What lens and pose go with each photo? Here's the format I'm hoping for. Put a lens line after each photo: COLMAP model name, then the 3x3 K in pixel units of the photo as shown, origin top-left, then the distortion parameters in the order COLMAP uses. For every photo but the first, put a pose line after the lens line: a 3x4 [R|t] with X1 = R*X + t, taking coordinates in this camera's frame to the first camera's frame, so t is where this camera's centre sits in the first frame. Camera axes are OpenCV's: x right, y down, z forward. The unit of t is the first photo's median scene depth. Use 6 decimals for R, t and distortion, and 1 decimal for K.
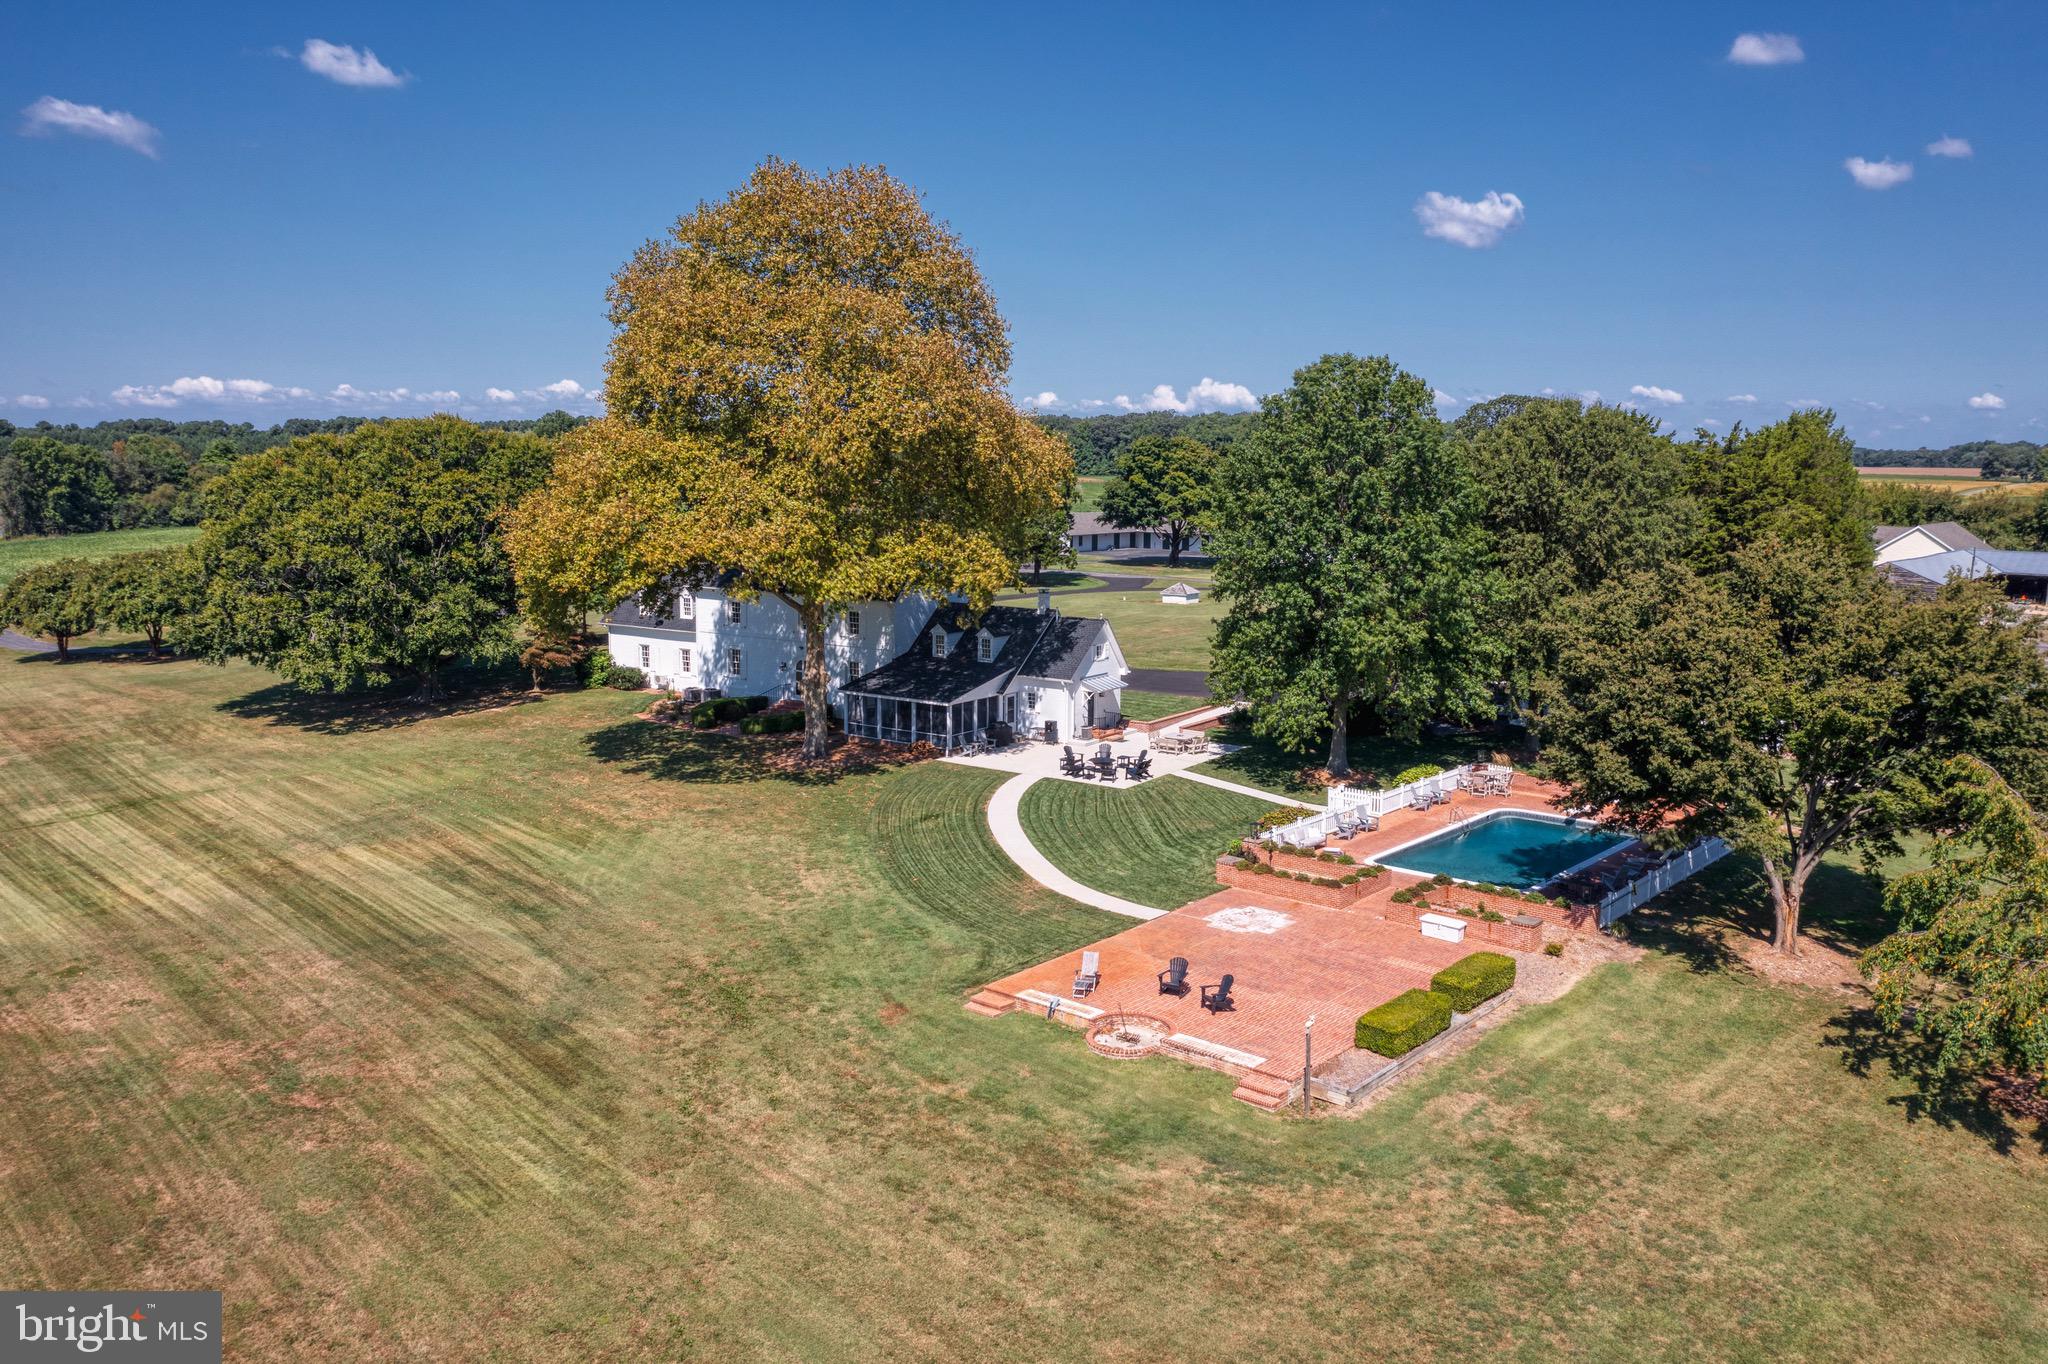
lens RADIAL K [[1595.0, 0, 1012.8], [0, 1595.0, 679.6], [0, 0, 1]] dist [-0.027263, 0.004813]
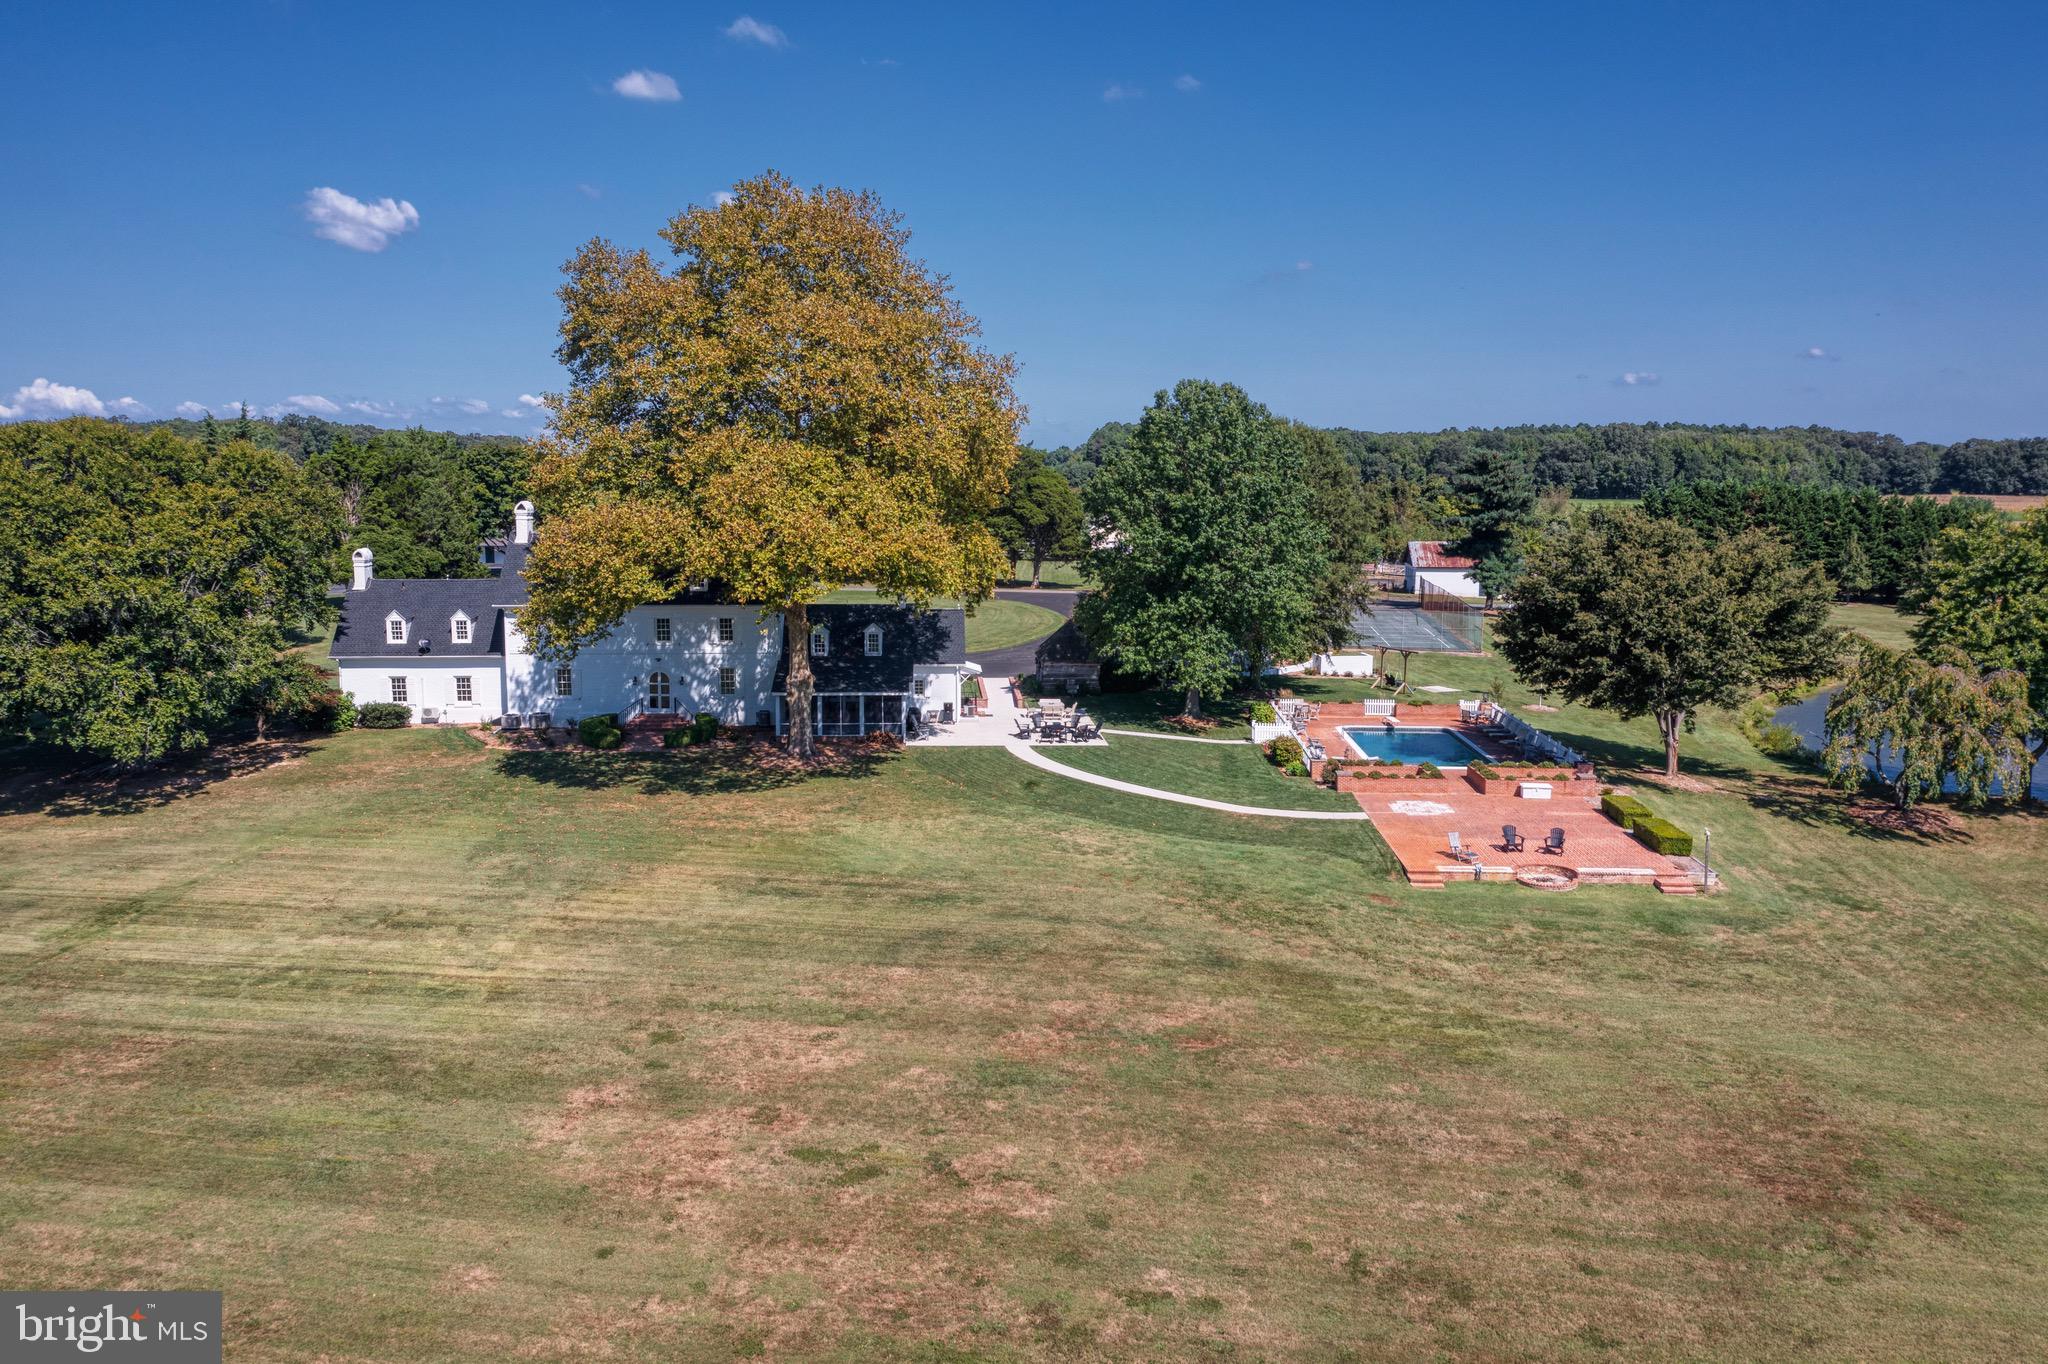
lens RADIAL K [[1595.0, 0, 1013.3], [0, 1595.0, 682.1], [0, 0, 1]] dist [-0.027263, 0.004813]
pose [[0.783463, -0.088358, 0.615125, -0.529426], [0.090779, 0.995495, 0.027374, -0.012305], [-0.614773, 0.034393, 0.787954, 0.087660]]
